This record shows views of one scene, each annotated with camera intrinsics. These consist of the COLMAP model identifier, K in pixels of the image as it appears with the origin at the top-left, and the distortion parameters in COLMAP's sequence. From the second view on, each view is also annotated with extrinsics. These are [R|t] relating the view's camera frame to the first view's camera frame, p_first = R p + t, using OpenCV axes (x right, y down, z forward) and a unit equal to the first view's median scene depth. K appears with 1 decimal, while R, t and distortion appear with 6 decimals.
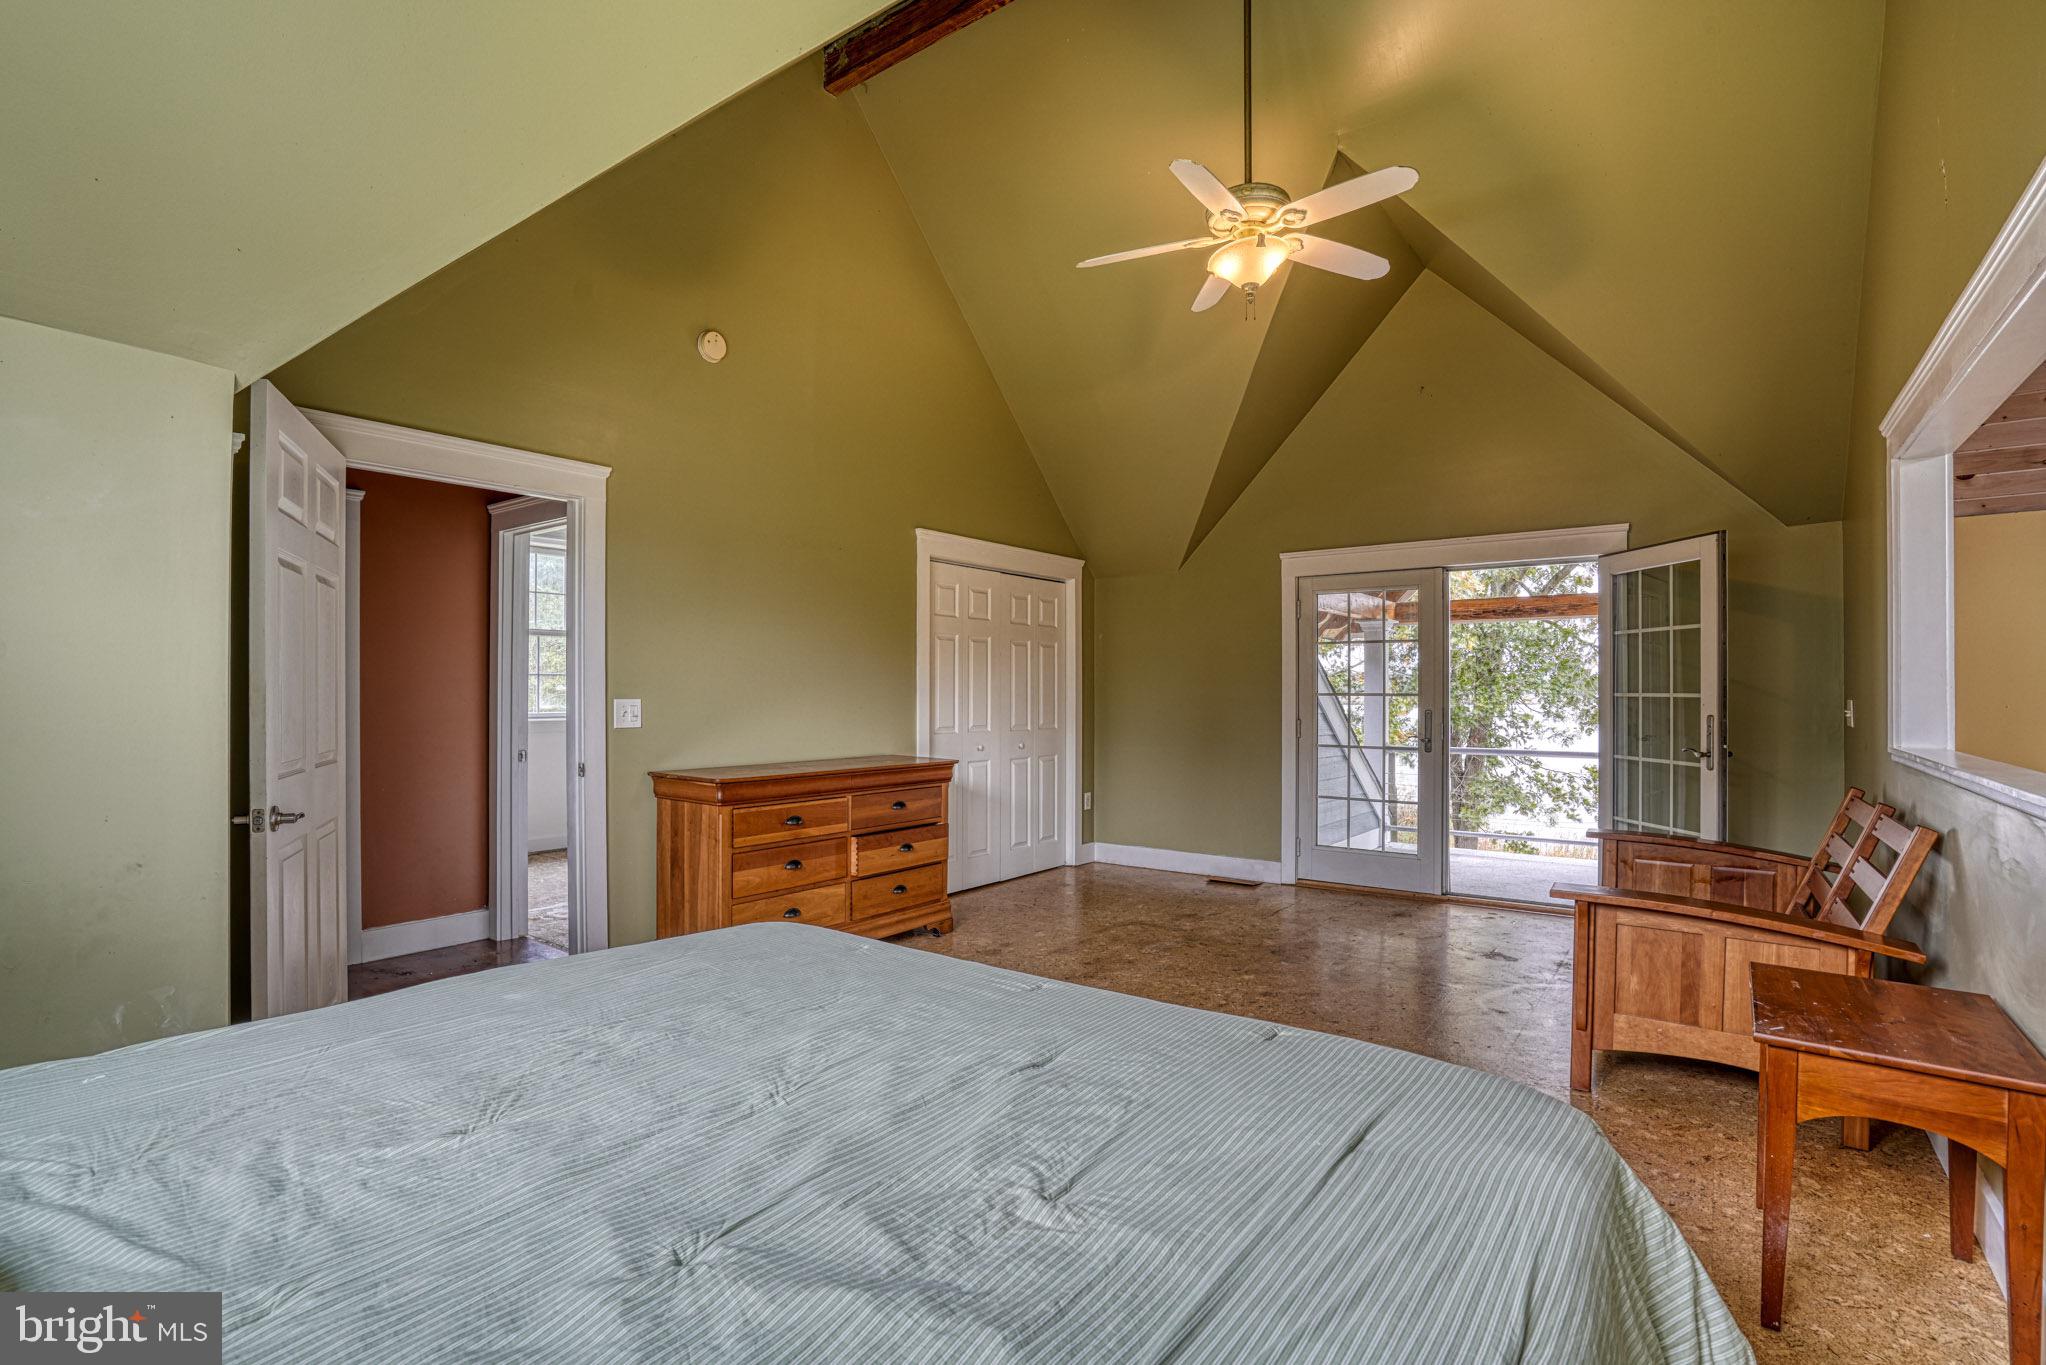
lens RADIAL K [[953.0, 0, 1010.9], [0, 953.0, 688.4], [0, 0, 1]] dist [-0.054191, 0.016917]
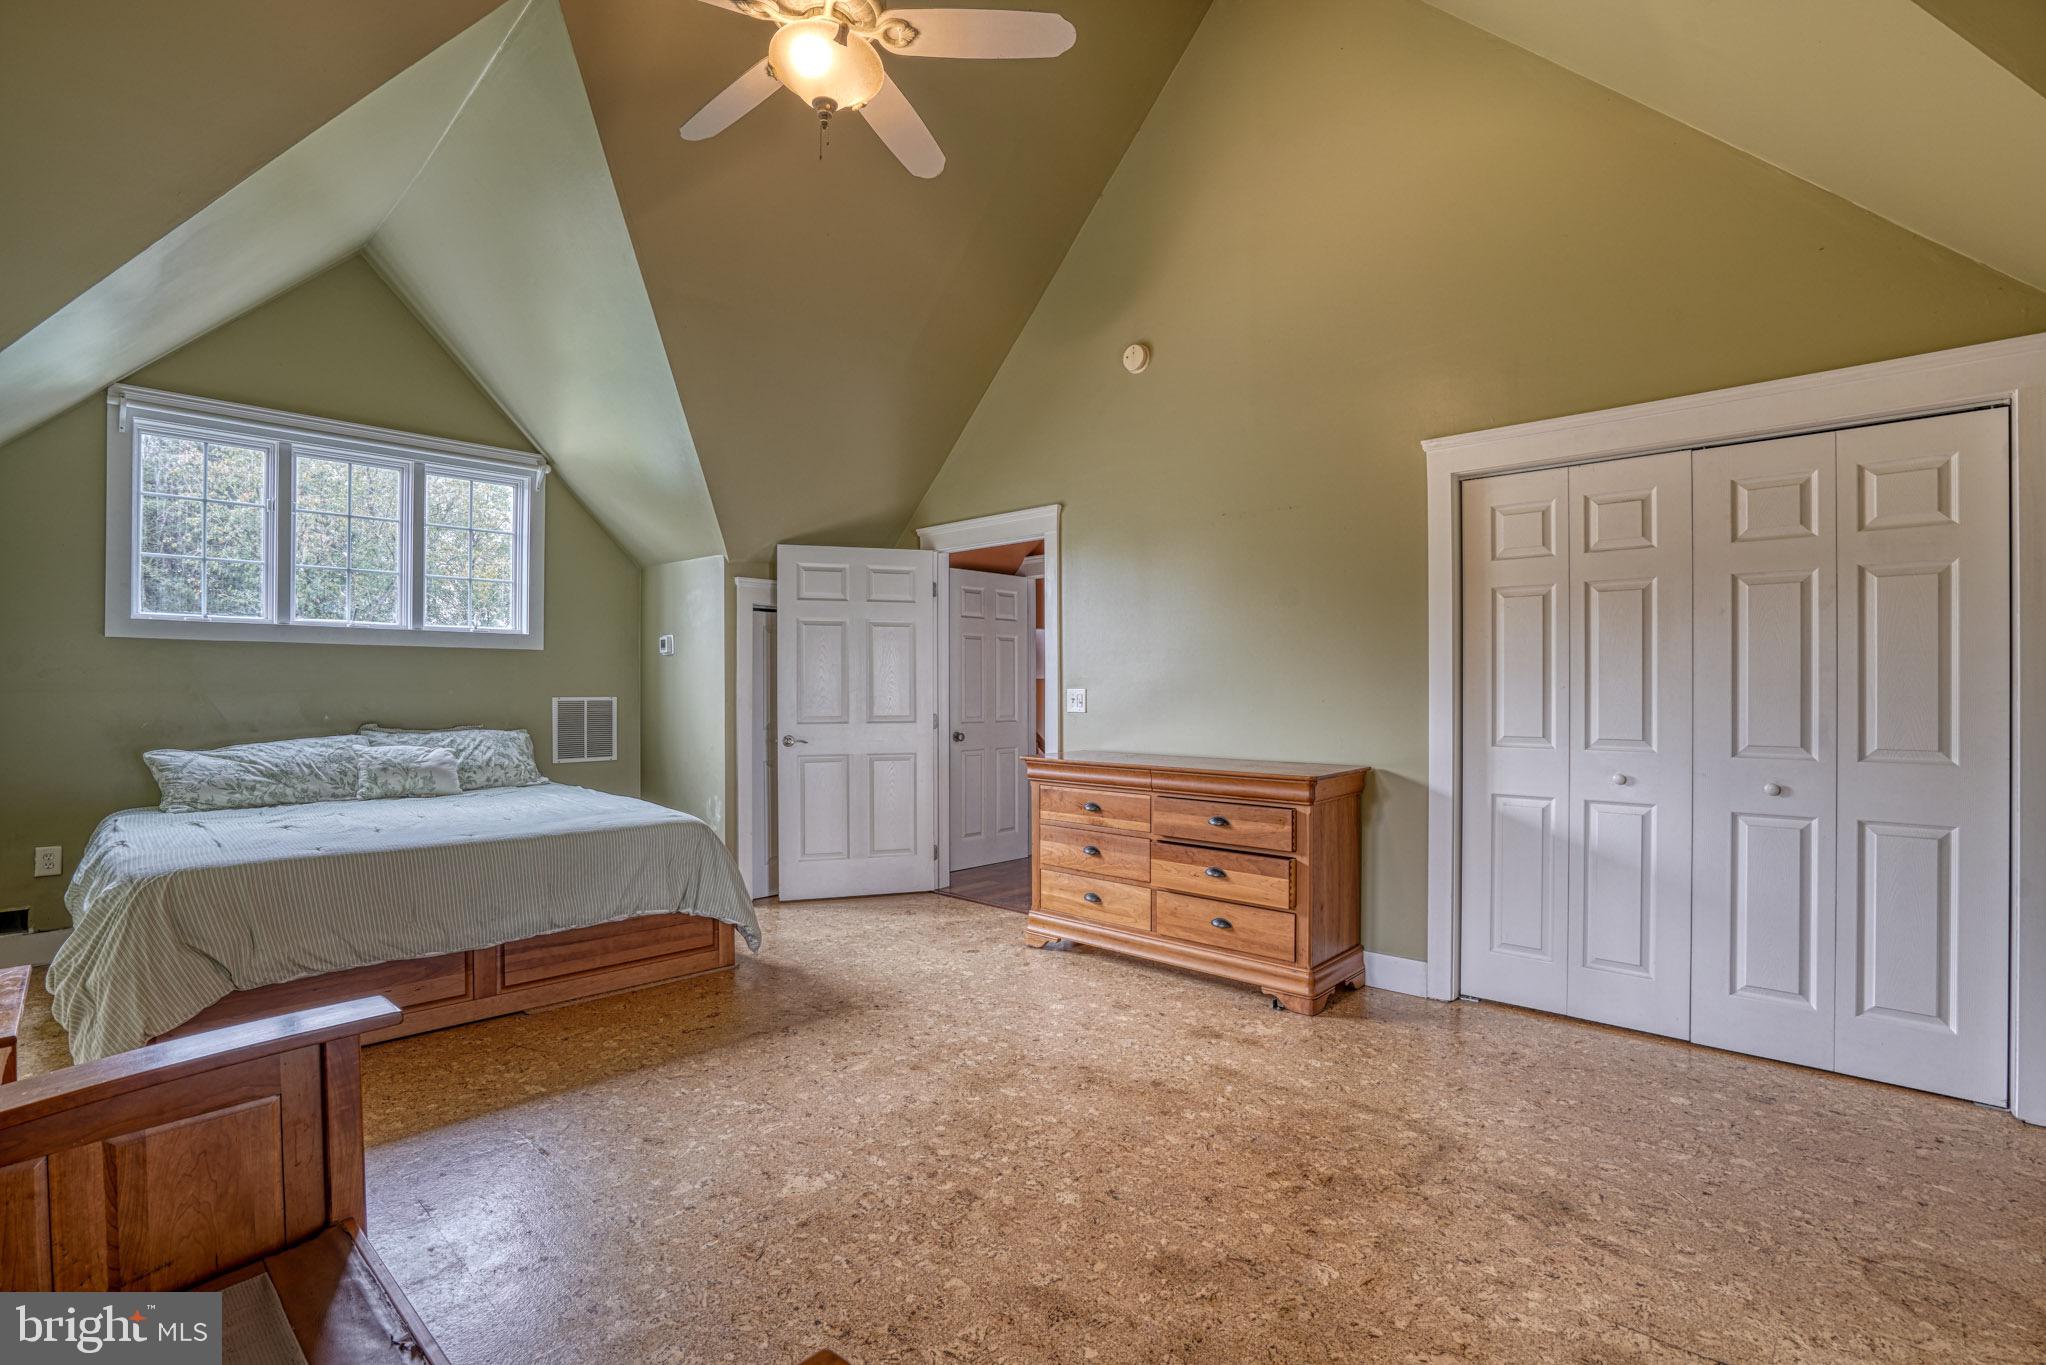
lens RADIAL K [[935.5, 0, 1023.0], [0, 935.5, 682.5], [0, 0, 1]] dist [-0.034161, 0.000222]
pose [[-0.104755, -0.008926, -0.994458, 0.728360], [0.004367, 0.999946, -0.009435, 0.011843], [0.994488, -0.005331, -0.104710, 0.954057]]
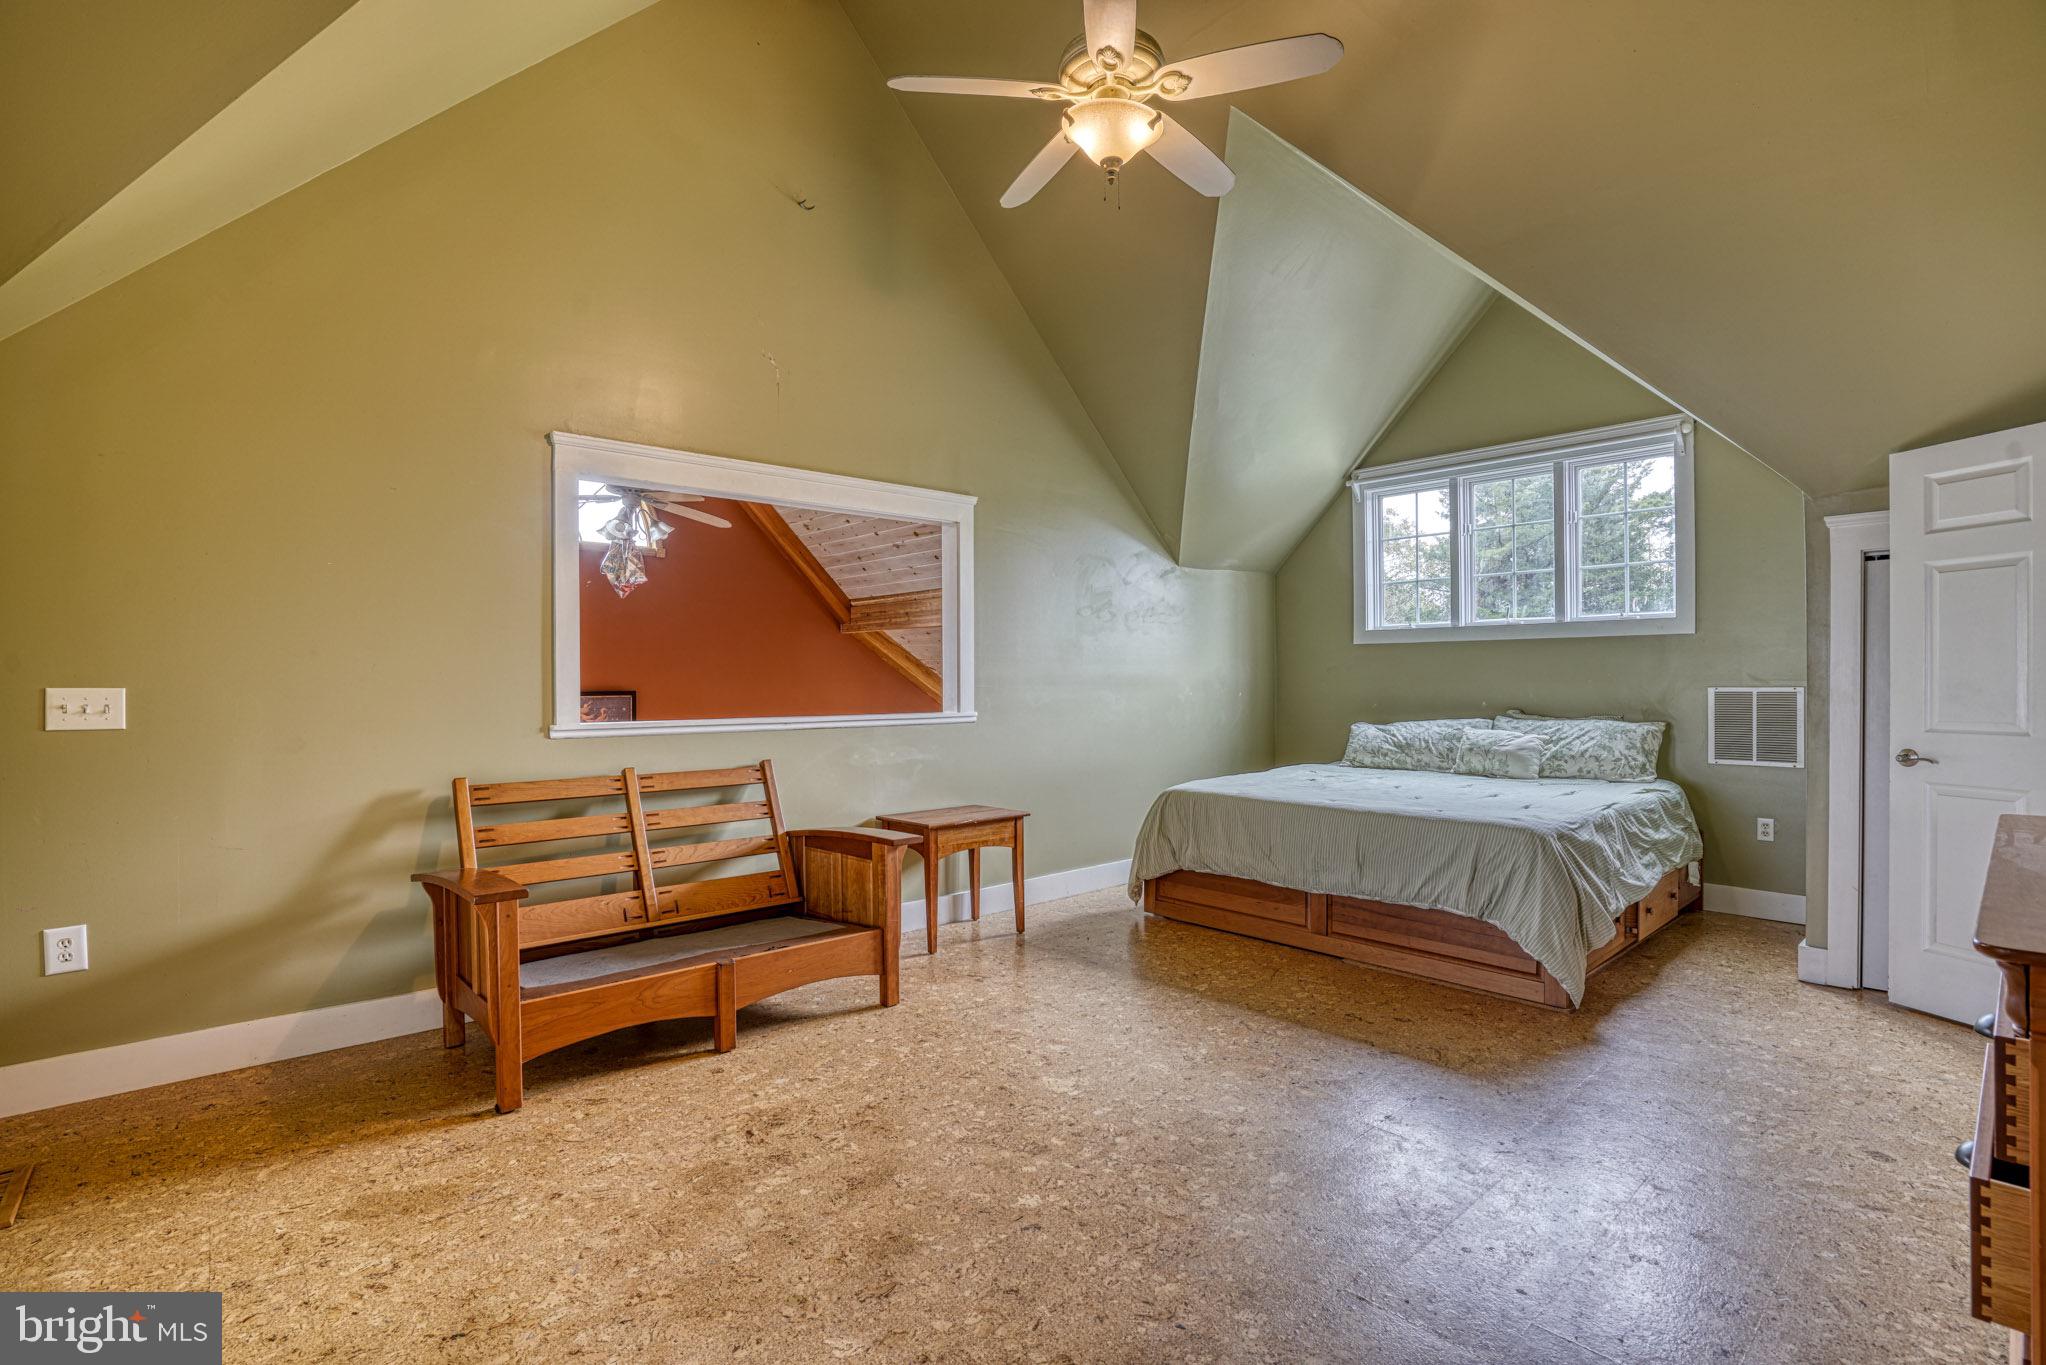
lens RADIAL K [[953.0, 0, 1010.9], [0, 953.0, 688.4], [0, 0, 1]] dist [-0.054191, 0.016917]
pose [[-0.980743, 0.001587, 0.195298, 0.145405], [0.002107, 0.999995, 0.002456, 0.014165], [-0.195293, 0.002821, -0.980741, 1.405873]]
